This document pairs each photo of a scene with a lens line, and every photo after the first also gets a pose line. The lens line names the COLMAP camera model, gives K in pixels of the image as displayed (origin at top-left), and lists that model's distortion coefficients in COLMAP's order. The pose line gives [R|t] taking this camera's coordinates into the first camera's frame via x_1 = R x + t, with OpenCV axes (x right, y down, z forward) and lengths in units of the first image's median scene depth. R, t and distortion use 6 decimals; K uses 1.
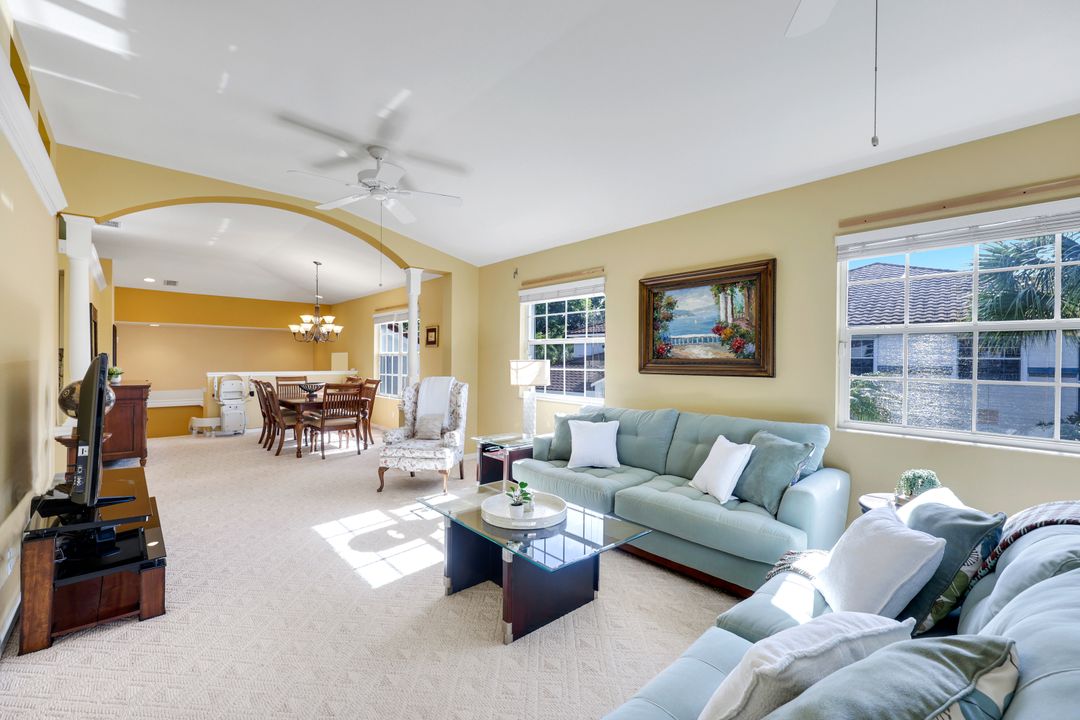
lens RADIAL K [[438.6, 0, 542.8], [0, 438.6, 362.9], [0, 0, 1]] dist [0.000537, 0.000044]
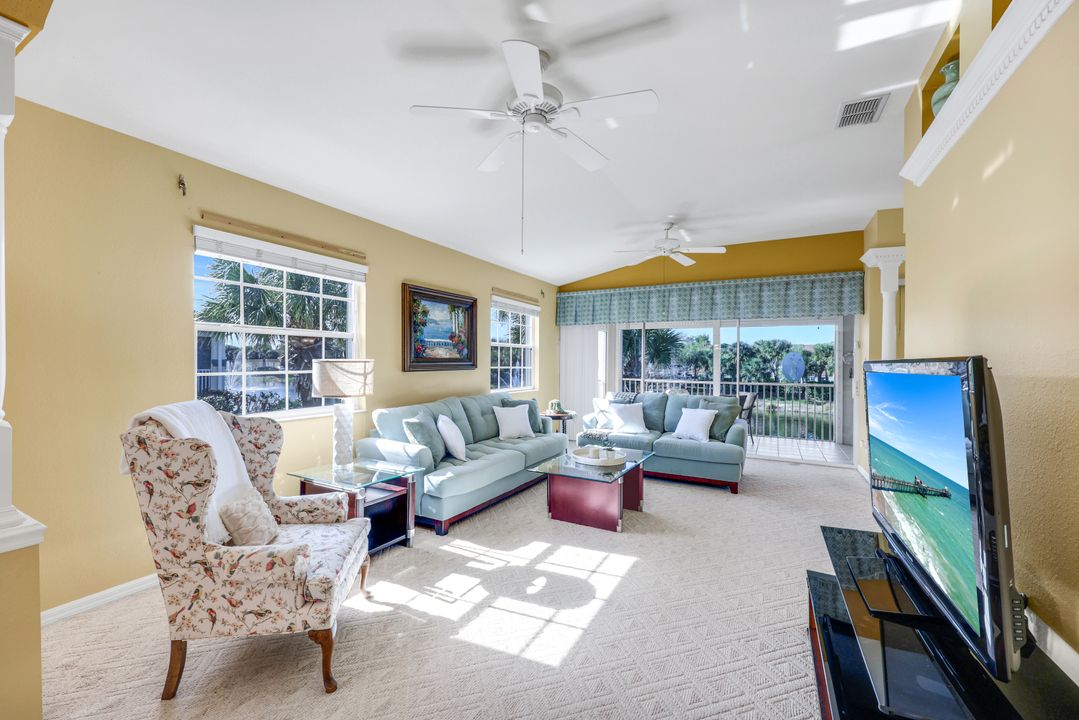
lens RADIAL K [[438.8, 0, 539.5], [0, 438.8, 360.0], [0, 0, 1]] dist [-0.001327, -0.000147]
pose [[-0.328602, -0.013274, 0.944375, -1.006229], [-0.007773, 0.999905, 0.011350, -0.020929], [-0.944437, -0.003610, -0.328674, 1.174531]]
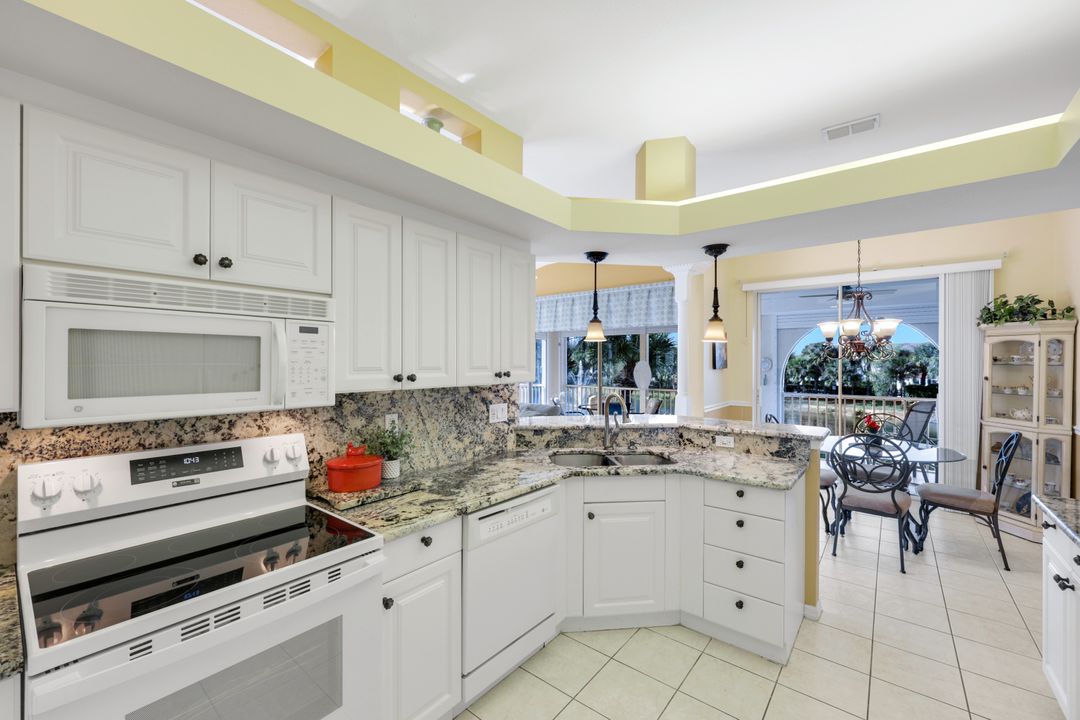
lens RADIAL K [[438.6, 0, 542.8], [0, 438.6, 362.9], [0, 0, 1]] dist [0.000537, 0.000044]
pose [[-0.151058, -0.009940, 0.988475, -1.343541], [0.004542, 0.999932, 0.010749, -0.051527], [-0.988514, 0.006113, -0.151002, 0.350752]]
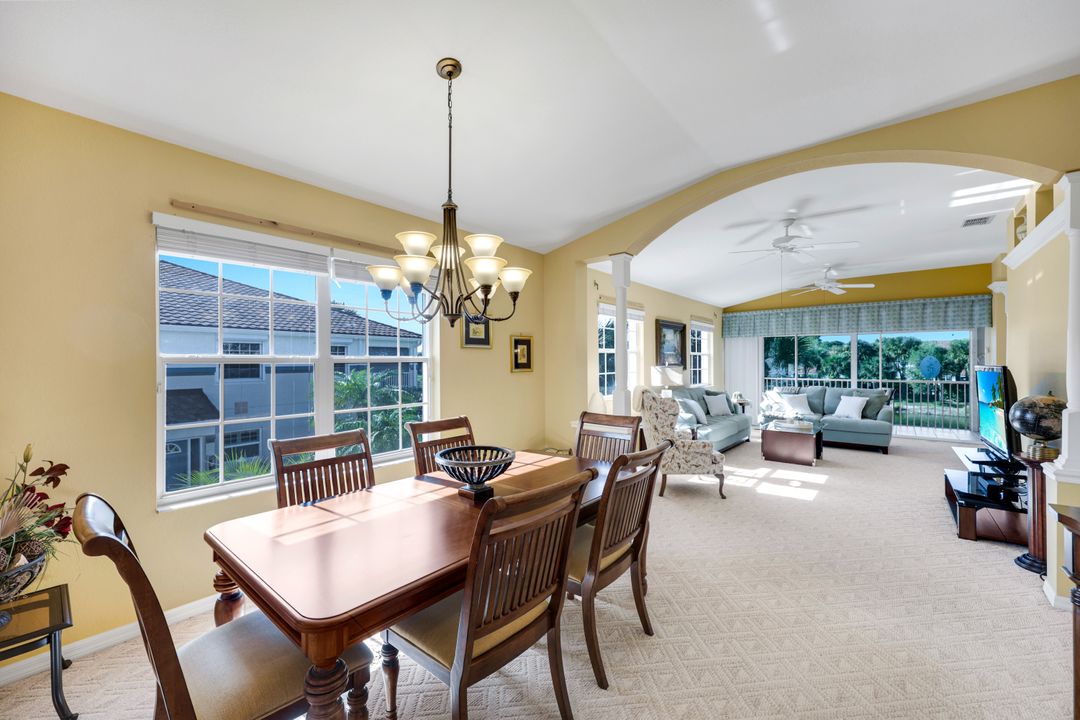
lens RADIAL K [[432.0, 0, 535.3], [0, 432.0, 361.8], [0, 0, 1]] dist [-0.000299, -0.000032]
pose [[-0.127865, -0.010489, 0.991736, -1.626657], [0.006796, 0.999911, 0.011451, -0.048166], [-0.991768, 0.008204, -0.127782, 1.935427]]
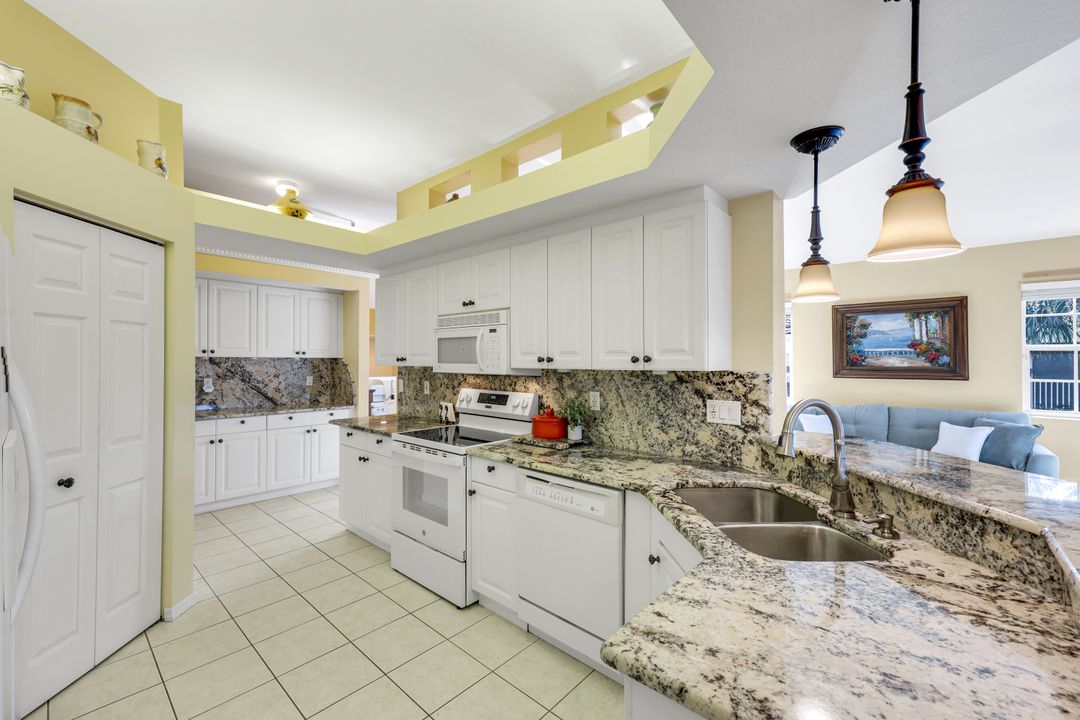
lens RADIAL K [[442.7, 0, 533.3], [0, 442.7, 356.3], [0, 0, 1]] dist [-0.001128, -0.000273]
pose [[0.996020, -0.002214, 0.089106, -0.884355], [0.003837, 0.999830, -0.018042, -0.021575], [-0.089051, 0.018312, 0.995859, -0.260027]]
